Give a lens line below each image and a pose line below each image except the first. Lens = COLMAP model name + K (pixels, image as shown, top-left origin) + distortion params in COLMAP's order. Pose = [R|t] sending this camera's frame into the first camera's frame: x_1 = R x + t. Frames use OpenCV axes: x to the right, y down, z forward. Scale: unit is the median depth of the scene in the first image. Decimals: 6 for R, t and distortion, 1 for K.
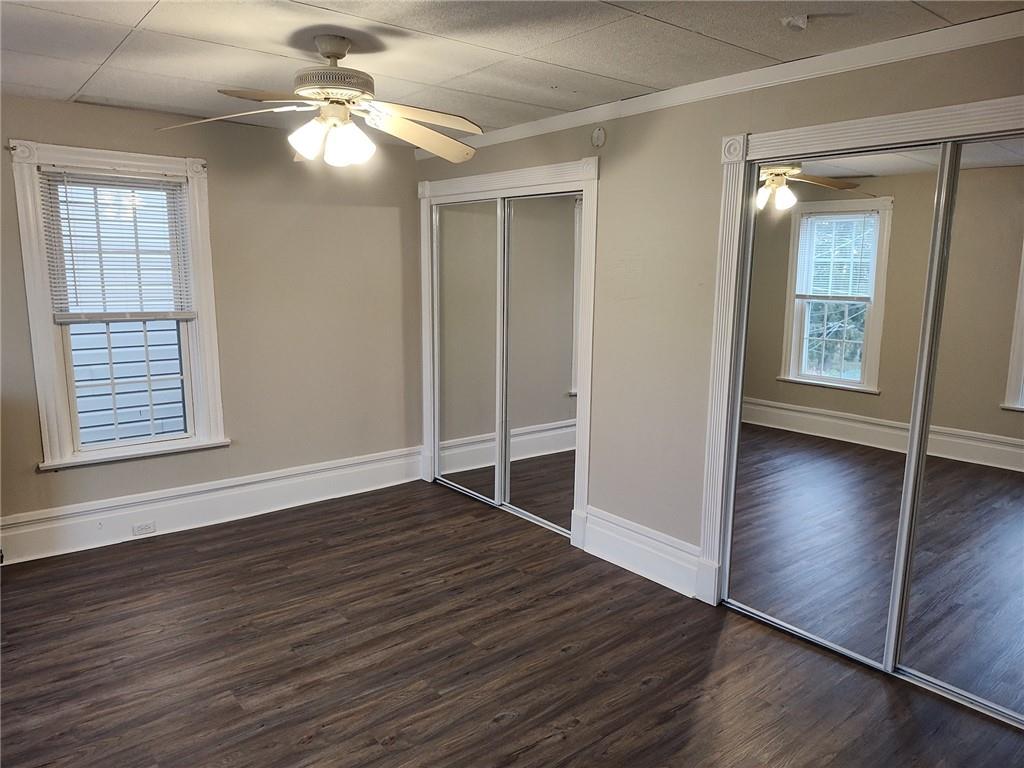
lens RADIAL K [[699.4, 0, 510.0], [0, 699.4, 384.7], [0, 0, 1]] dist [0.034875, -0.047912]
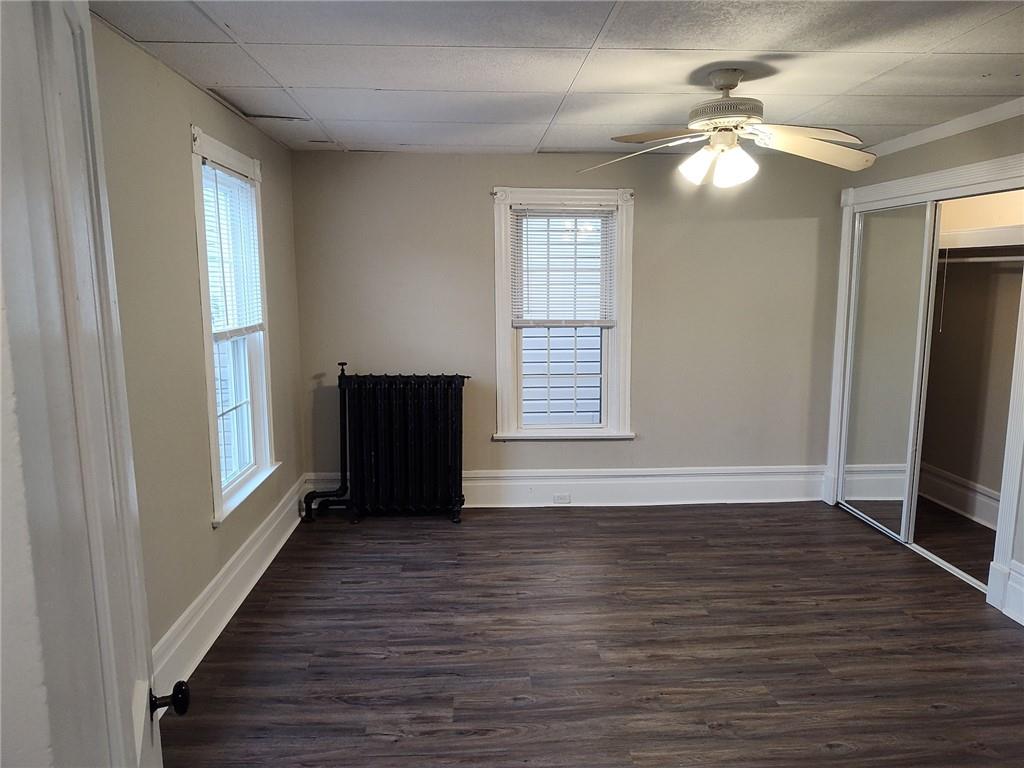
lens RADIAL K [[699.4, 0, 513.0], [0, 699.4, 386.0], [0, 0, 1]] dist [0.034875, -0.047912]
pose [[0.814784, 0.075490, -0.574829, 0.106536], [-0.083873, 0.996405, 0.011970, 0.005382], [0.573666, 0.038460, 0.818186, -0.046216]]
